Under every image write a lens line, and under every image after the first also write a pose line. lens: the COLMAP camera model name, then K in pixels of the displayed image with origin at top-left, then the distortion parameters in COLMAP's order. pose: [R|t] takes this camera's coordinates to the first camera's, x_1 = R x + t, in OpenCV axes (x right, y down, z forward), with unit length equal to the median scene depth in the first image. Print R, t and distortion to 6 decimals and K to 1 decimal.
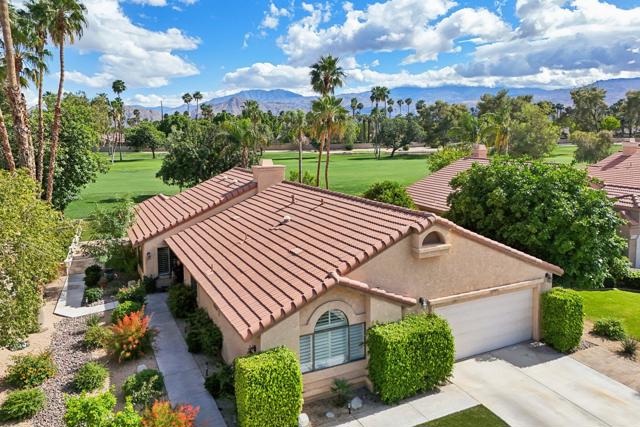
lens RADIAL K [[481.2, 0, 320.0], [0, 481.2, 182.2], [0, 0, 1]] dist [0.050552, -0.048285]
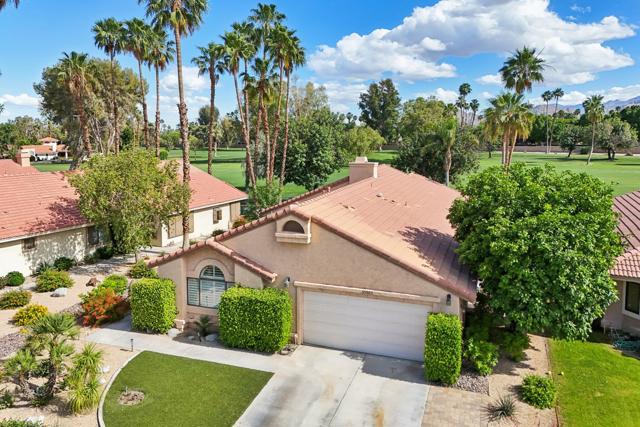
lens RADIAL K [[481.2, 0, 320.0], [0, 481.2, 182.2], [0, 0, 1]] dist [0.050552, -0.048285]
pose [[0.702519, 0.083521, -0.706747, 0.883440], [-0.082739, 0.995940, 0.035453, -0.027725], [0.706839, 0.033569, 0.706577, 0.197456]]
